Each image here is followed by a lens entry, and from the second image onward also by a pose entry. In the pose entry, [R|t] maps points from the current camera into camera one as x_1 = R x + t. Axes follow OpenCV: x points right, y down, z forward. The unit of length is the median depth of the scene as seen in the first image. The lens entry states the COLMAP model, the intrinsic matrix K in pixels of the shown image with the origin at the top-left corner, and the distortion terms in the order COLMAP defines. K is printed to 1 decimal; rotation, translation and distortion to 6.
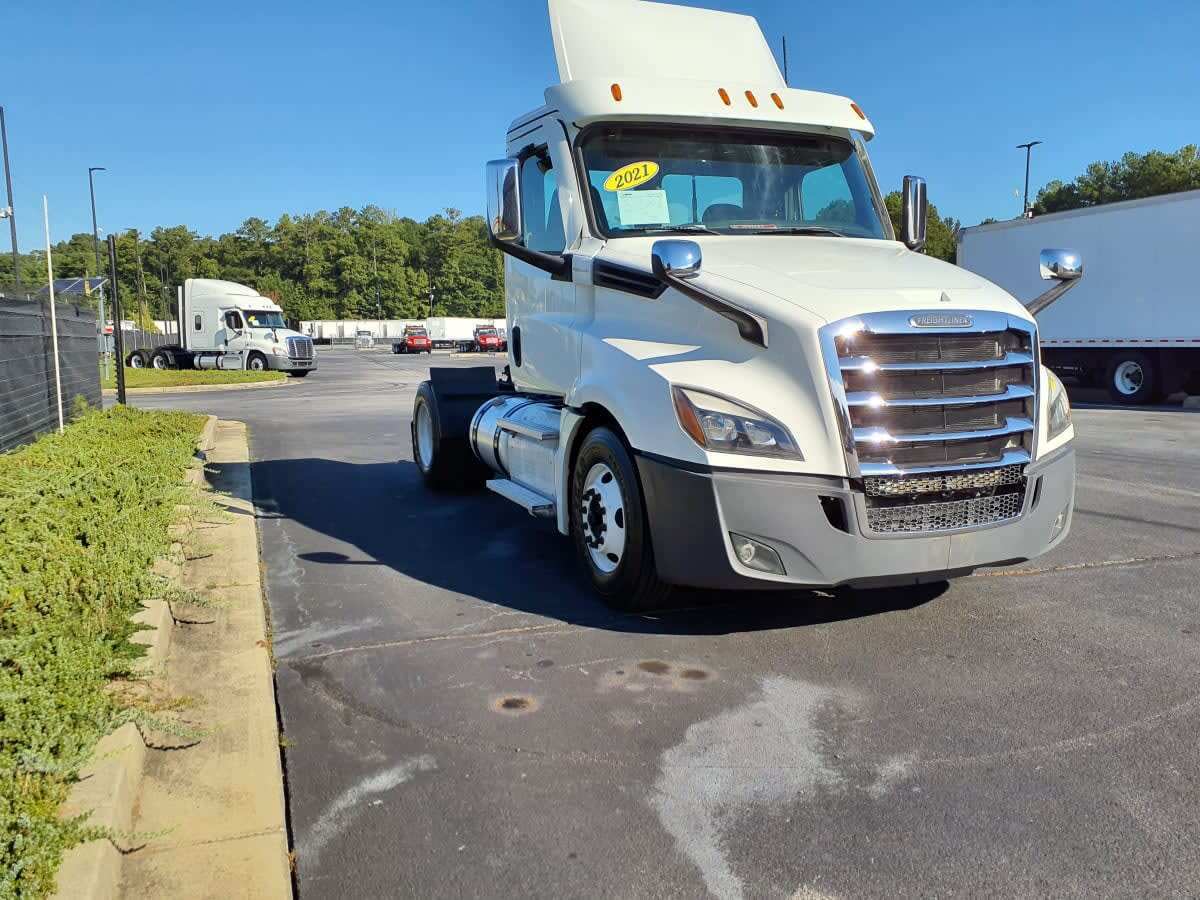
lens RADIAL K [[969.6, 0, 600.4], [0, 969.6, 447.8], [0, 0, 1]] dist [0.083375, 0.004399]
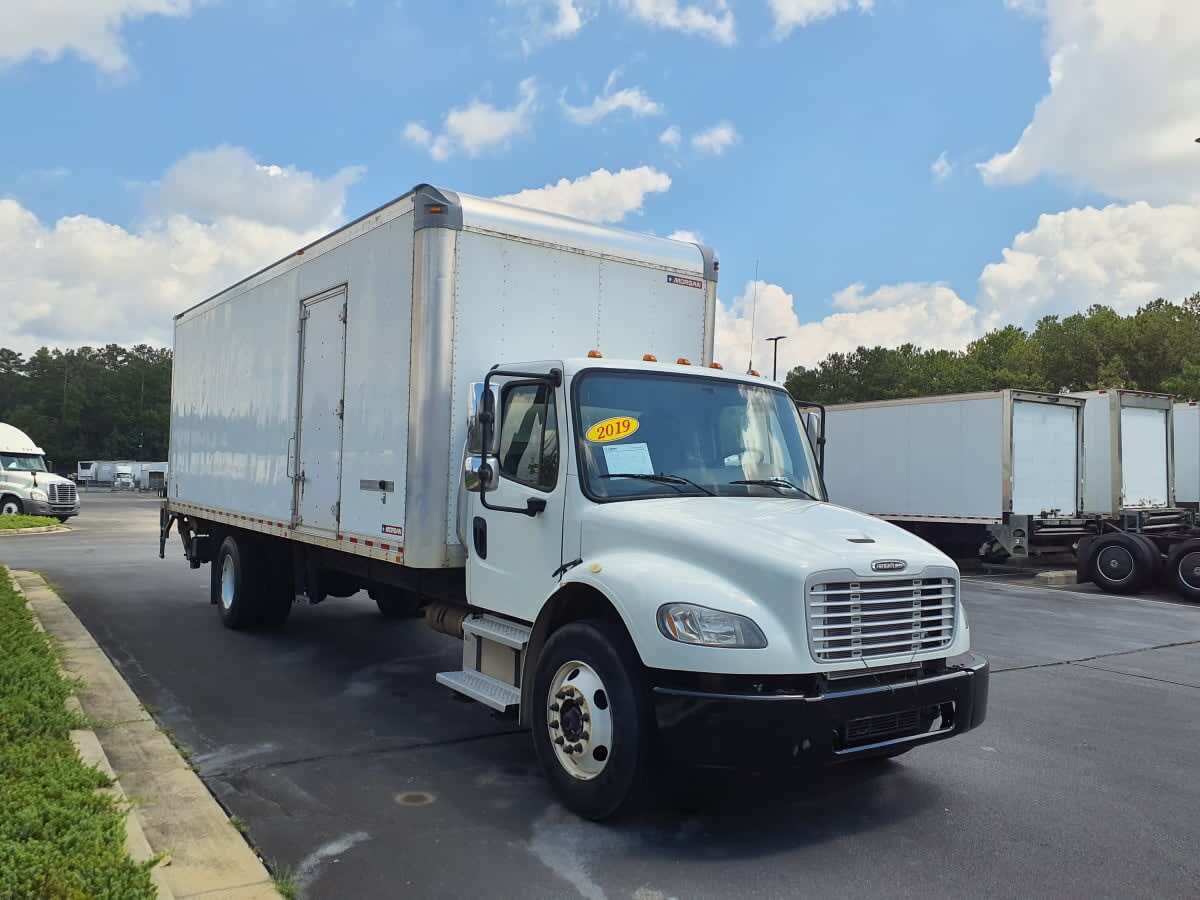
lens RADIAL K [[969.6, 0, 599.9], [0, 969.6, 448.0], [0, 0, 1]] dist [0.083375, 0.004399]
pose [[0.974924, 0.046495, 0.217627, -0.148410], [-0.011831, 0.987376, -0.157949, 0.002691], [-0.222223, 0.151414, 0.963167, -0.386916]]
